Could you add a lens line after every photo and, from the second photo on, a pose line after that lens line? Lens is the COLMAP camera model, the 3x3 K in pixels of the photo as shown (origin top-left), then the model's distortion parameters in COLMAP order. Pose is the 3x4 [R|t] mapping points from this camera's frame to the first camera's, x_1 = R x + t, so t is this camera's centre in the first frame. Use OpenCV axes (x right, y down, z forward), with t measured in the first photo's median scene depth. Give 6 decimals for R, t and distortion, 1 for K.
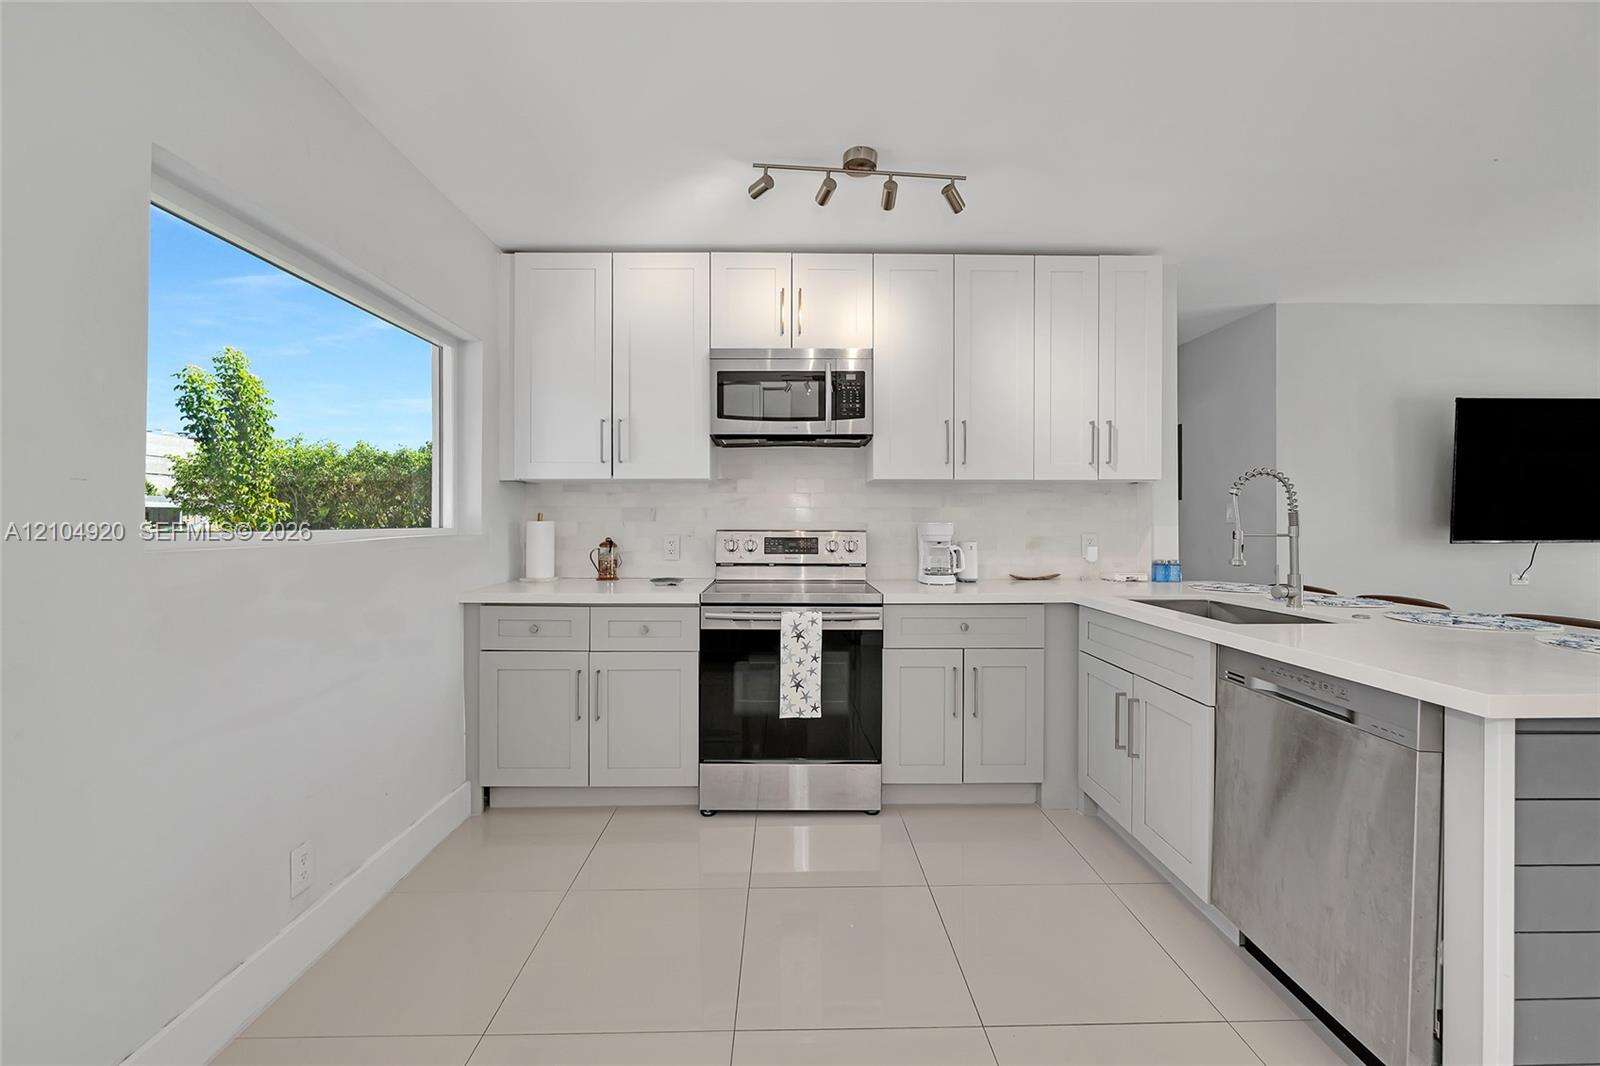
lens RADIAL K [[641.3, 0, 795.2], [0, 641.3, 518.6], [0, 0, 1]] dist [-0.007907, 0.000592]
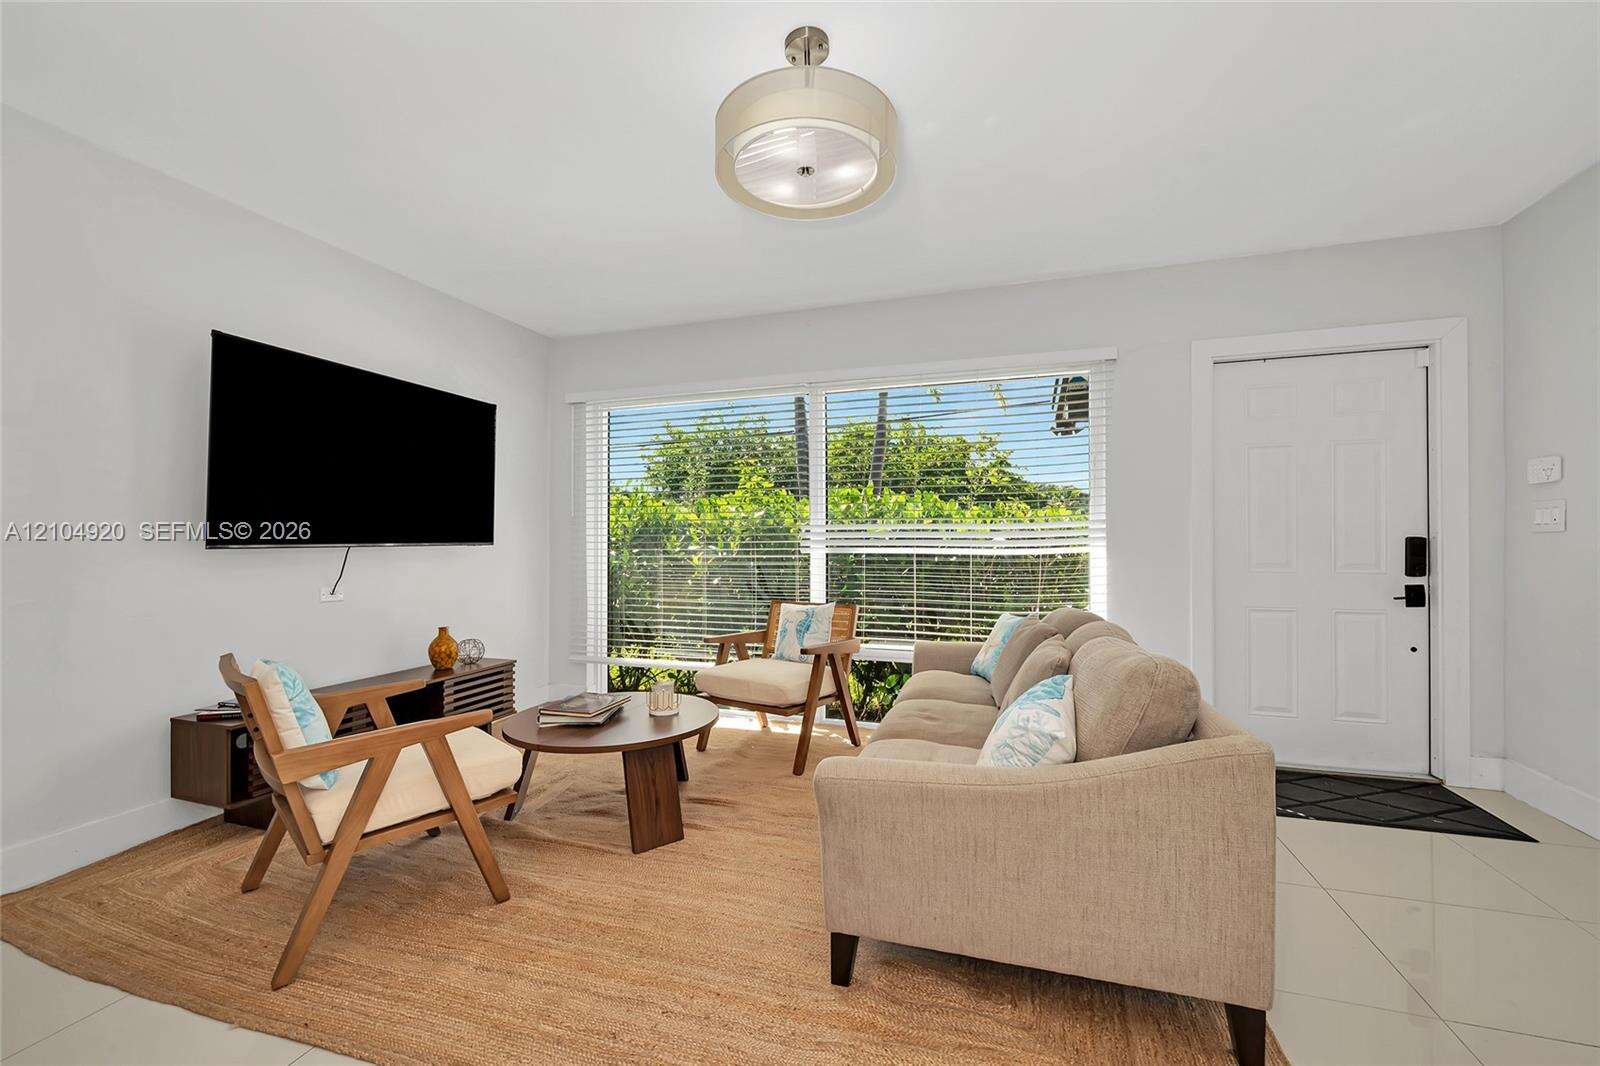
lens RADIAL K [[641.3, 0, 798.9], [0, 641.3, 534.2], [0, 0, 1]] dist [-0.007907, 0.000592]
pose [[0.329988, 0.009350, 0.943939, 0.749015], [0.001313, 0.999945, -0.010364, 0.037732], [-0.943984, 0.004659, 0.329958, 0.243922]]
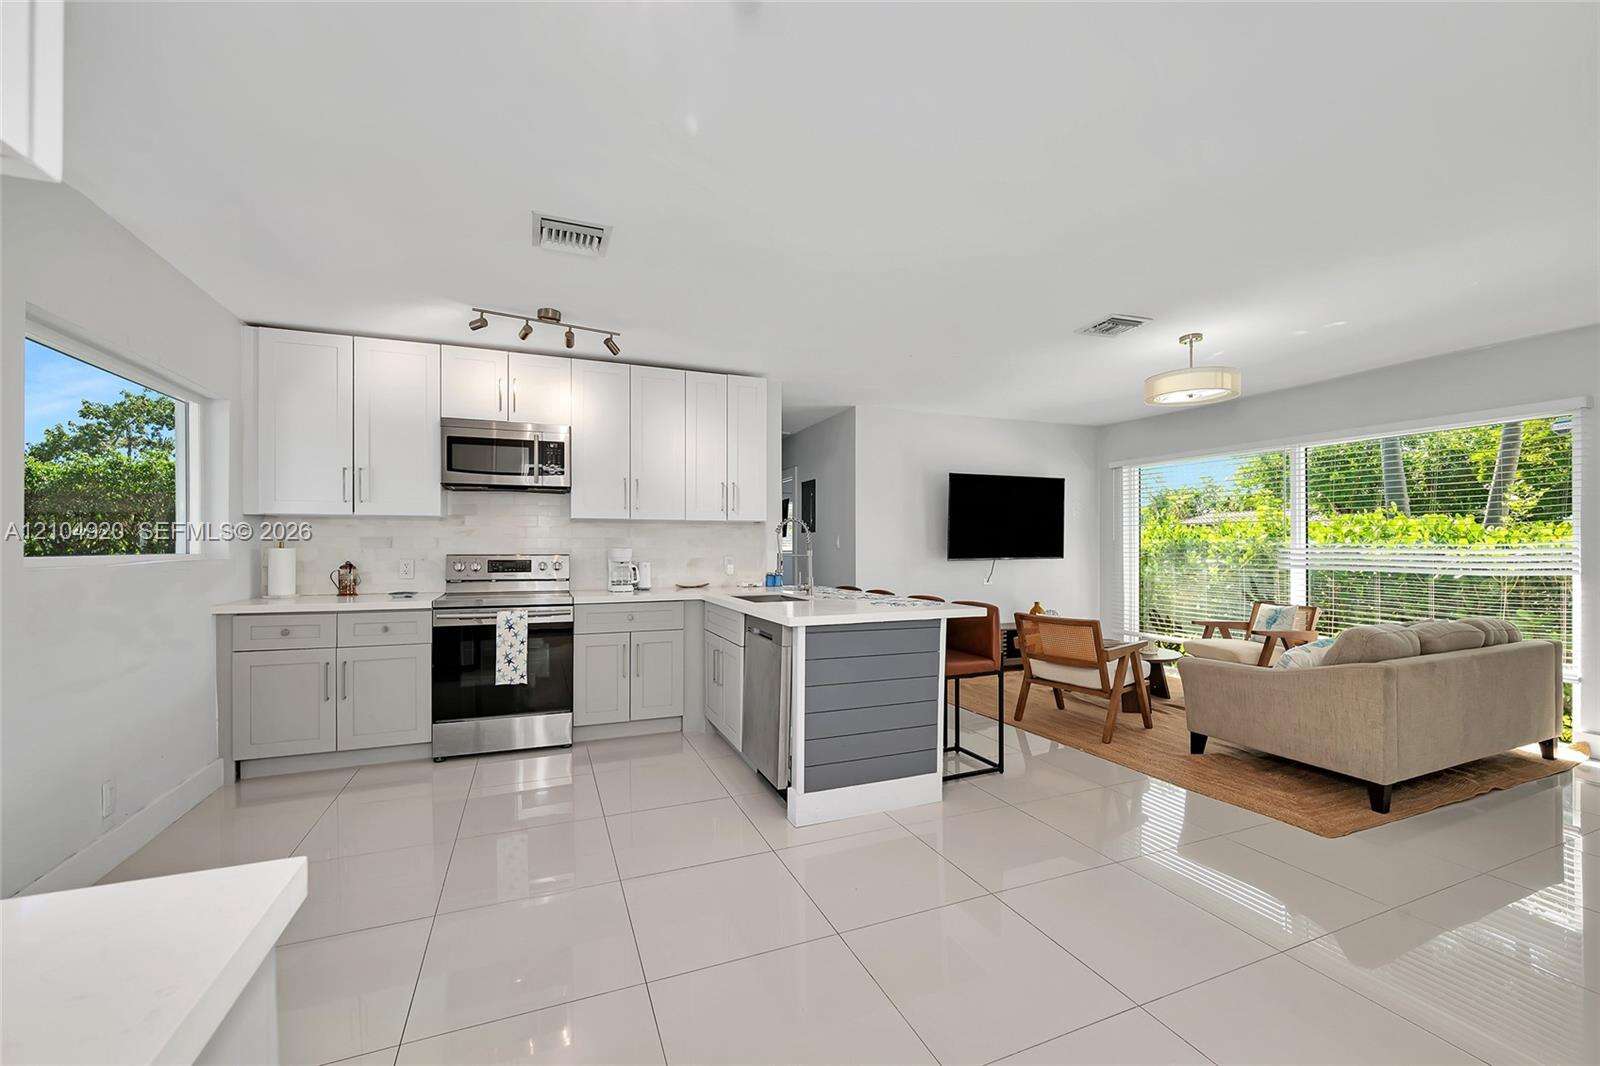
lens RADIAL K [[641.3, 0, 799.0], [0, 641.3, 547.8], [0, 0, 1]] dist [-0.007907, 0.000592]
pose [[0.931047, -0.001386, 0.364897, 0.074753], [-0.000378, 0.999989, 0.004765, -0.002969], [-0.364899, -0.004574, 0.931036, -0.508341]]
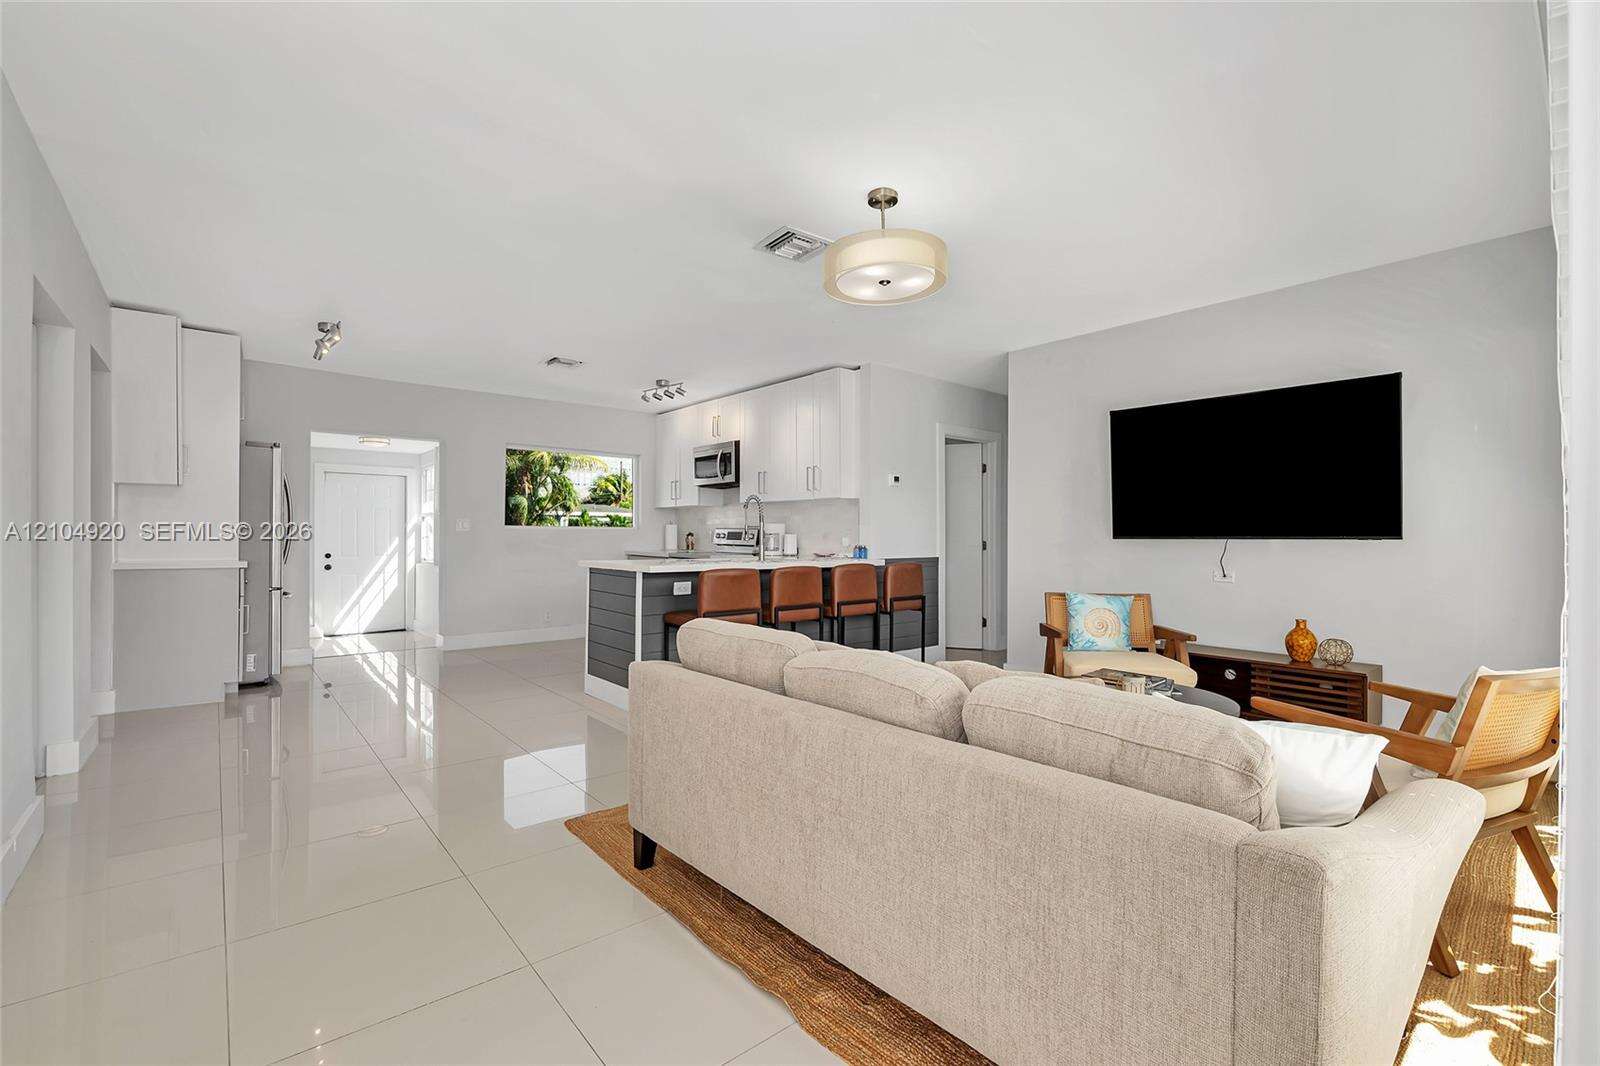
lens RADIAL K [[687.7, 0, 800.8], [0, 687.7, 535.4], [0, 0, 1]] dist [-0.009625, -0.000965]
pose [[0.638563, 0.004504, -0.769556, 1.993012], [-0.001570, 0.999988, 0.004550, 0.034097], [0.769568, -0.001698, 0.638563, -0.268091]]
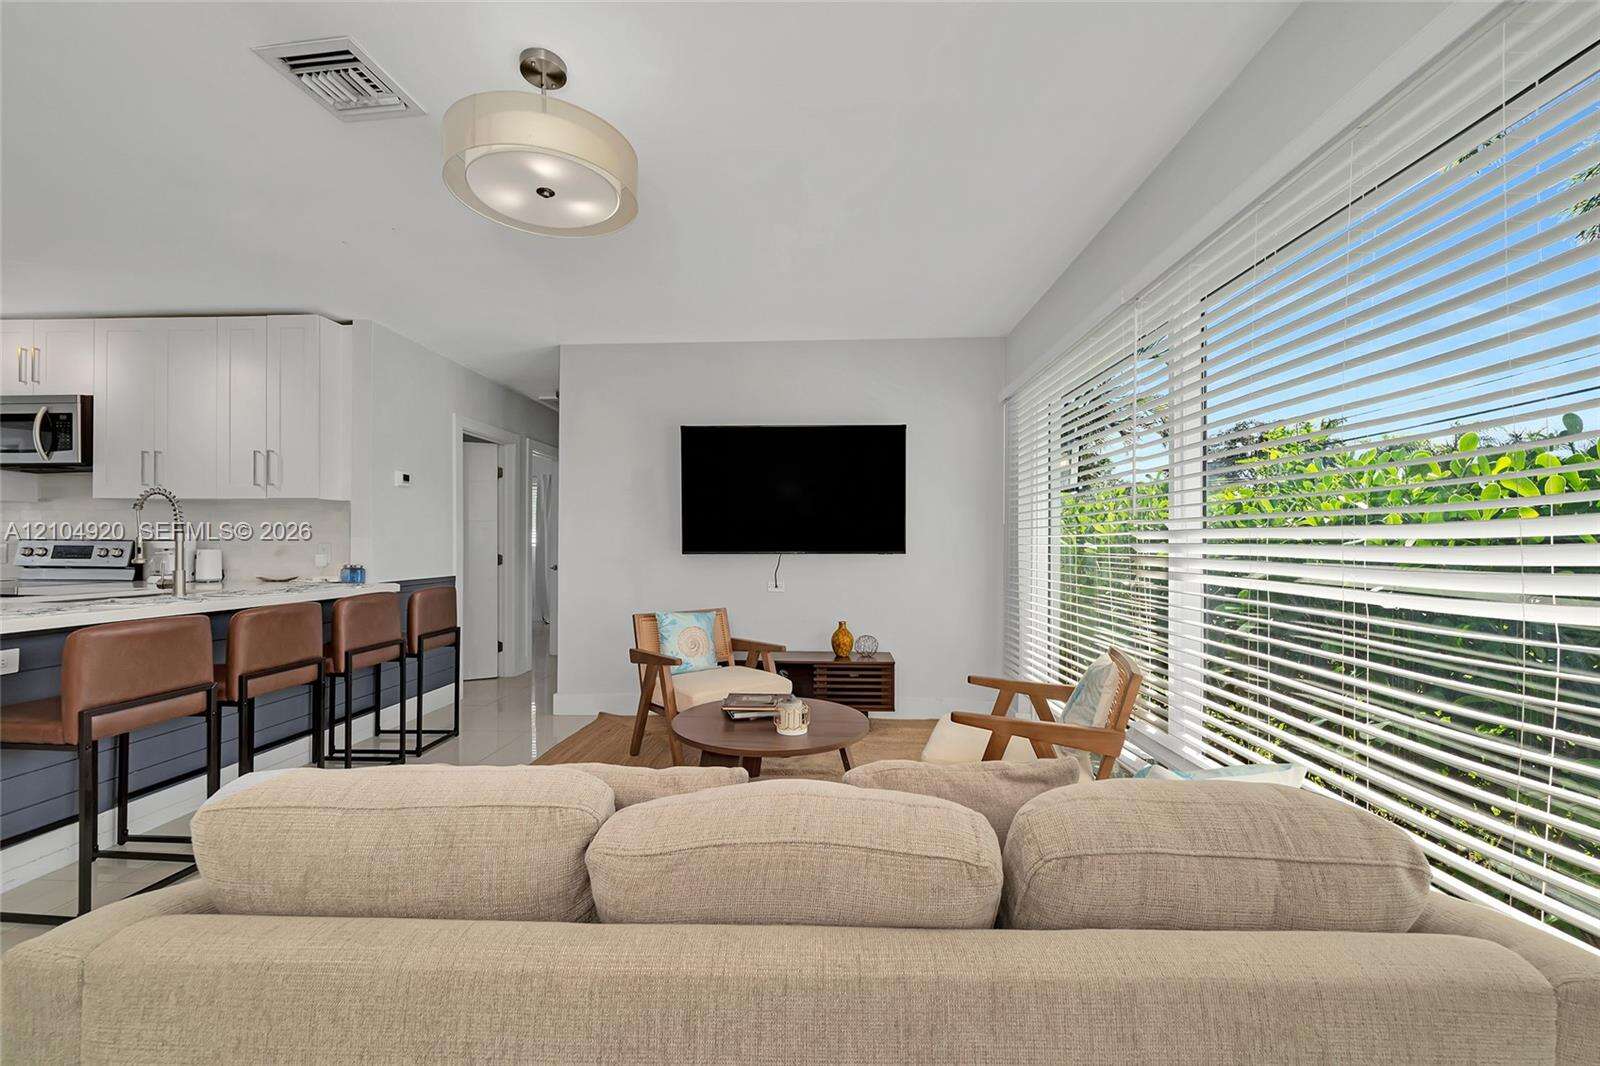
lens RADIAL K [[641.3, 0, 807.4], [0, 641.3, 538.6], [0, 0, 1]] dist [-0.007907, 0.000592]
pose [[0.998247, 0.003318, -0.059088, 1.624930], [-0.003502, 0.999989, -0.003002, 0.016771], [0.059077, 0.003204, 0.998248, -0.161345]]
